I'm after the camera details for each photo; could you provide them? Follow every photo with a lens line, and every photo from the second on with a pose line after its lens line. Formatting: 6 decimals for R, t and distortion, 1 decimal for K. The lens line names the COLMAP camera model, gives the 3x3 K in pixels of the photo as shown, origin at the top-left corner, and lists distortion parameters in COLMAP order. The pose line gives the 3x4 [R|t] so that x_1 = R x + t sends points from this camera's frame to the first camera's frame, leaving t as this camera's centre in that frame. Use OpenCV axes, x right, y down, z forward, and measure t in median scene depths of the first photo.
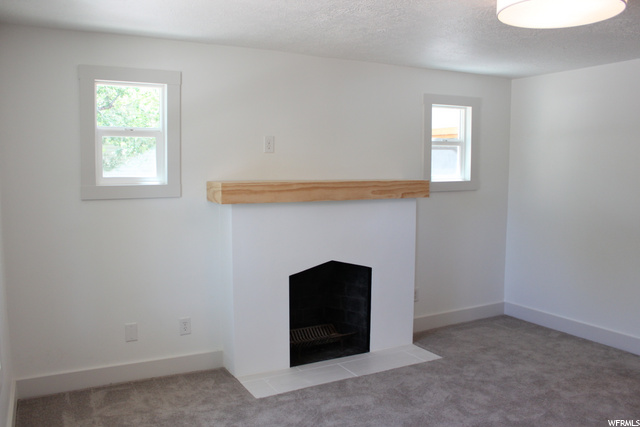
lens RADIAL K [[530.1, 0, 320.0], [0, 530.1, 213.5], [0, 0, 1]] dist [-0.155504, 0.127812]
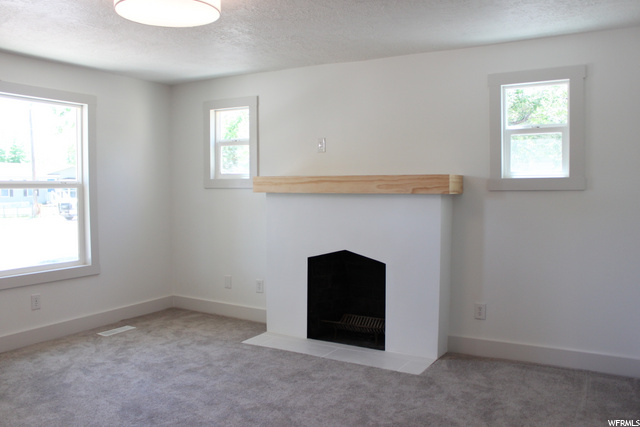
lens RADIAL K [[530.1, 0, 320.0], [0, 530.1, 213.5], [0, 0, 1]] dist [-0.155504, 0.127812]
pose [[0.530185, 0.042265, -0.846828, 0.925997], [-0.074310, 0.997230, 0.003247, 0.016381], [0.844619, 0.061206, 0.531857, 0.397671]]
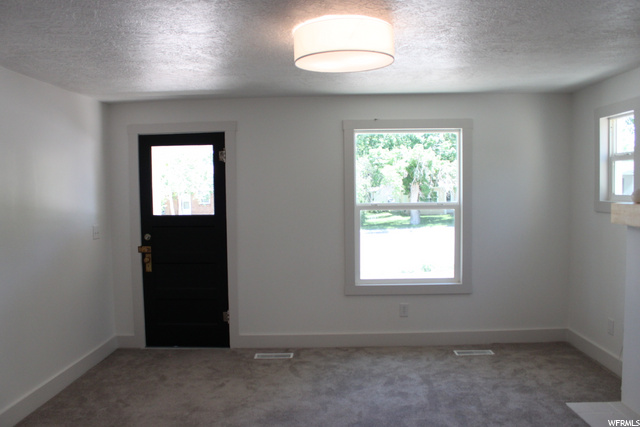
lens RADIAL K [[530.1, 0, 320.0], [0, 530.1, 213.5], [0, 0, 1]] dist [-0.155504, 0.127812]
pose [[-0.493269, 0.047881, -0.868558, 0.885694], [-0.063578, 0.993829, 0.090894, -0.082546], [0.867550, 0.100056, -0.487181, 0.897232]]
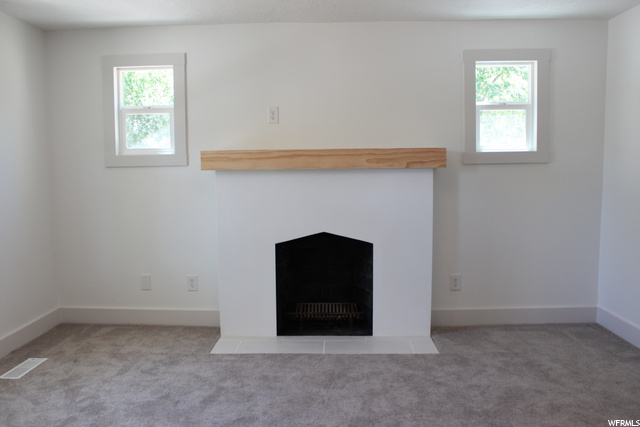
lens RADIAL K [[530.1, 0, 320.0], [0, 530.1, 213.5], [0, 0, 1]] dist [-0.155504, 0.127812]
pose [[0.867432, 0.035263, -0.496304, 0.509214], [-0.031524, 0.999376, 0.015911, 0.041465], [0.496555, 0.001844, 0.868003, 0.166740]]
